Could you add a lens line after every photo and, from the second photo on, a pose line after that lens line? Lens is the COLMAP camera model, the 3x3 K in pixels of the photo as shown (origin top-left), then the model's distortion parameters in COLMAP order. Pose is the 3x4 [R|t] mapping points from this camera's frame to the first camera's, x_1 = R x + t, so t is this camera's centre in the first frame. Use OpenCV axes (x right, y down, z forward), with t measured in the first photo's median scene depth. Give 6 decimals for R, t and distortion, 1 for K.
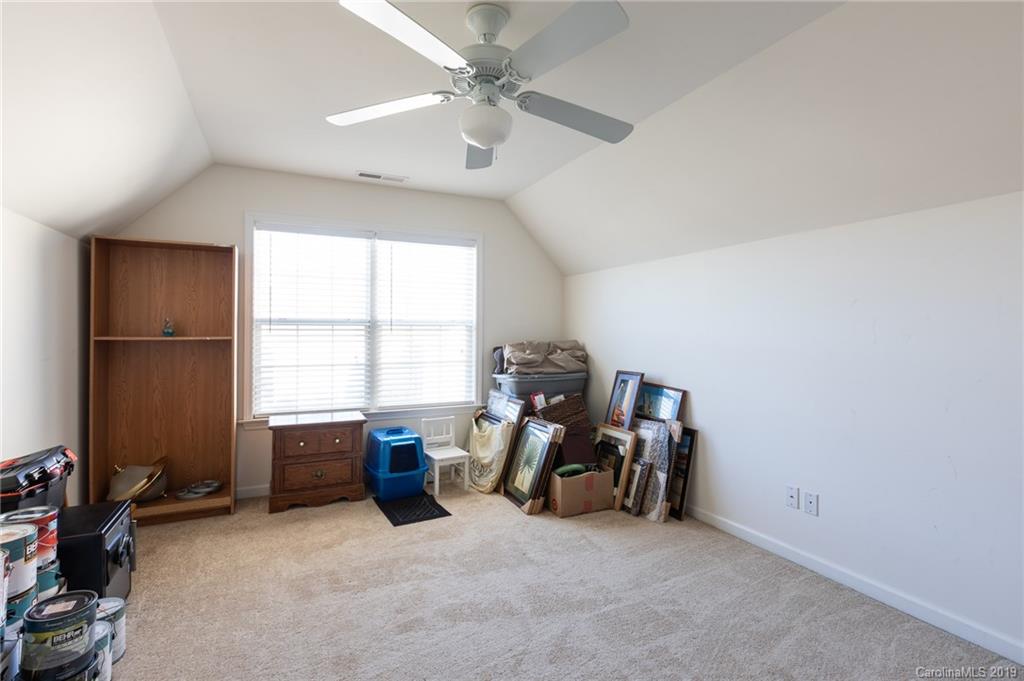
lens RADIAL K [[469.1, 0, 512.0], [0, 469.1, 340.5], [0, 0, 1]] dist [0.000239, 0.000051]
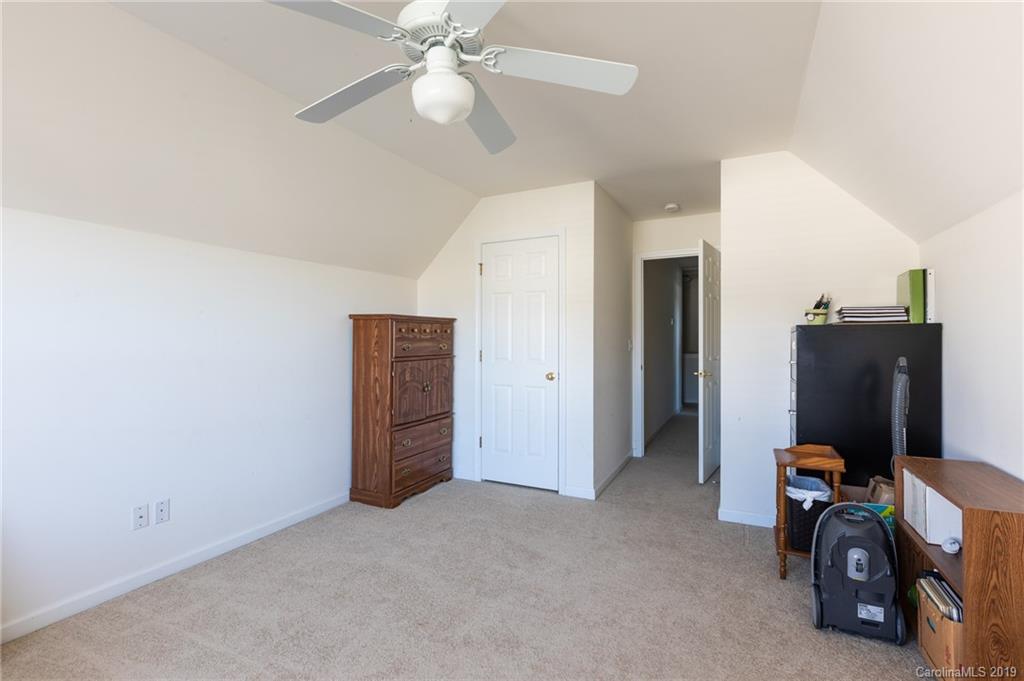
lens RADIAL K [[469.1, 0, 512.0], [0, 469.1, 340.5], [0, 0, 1]] dist [0.000239, 0.000051]
pose [[-0.632811, -0.005409, 0.774288, -0.614167], [-0.006290, 0.999979, 0.001845, -0.021223], [-0.774281, -0.003703, -0.632831, 1.088779]]
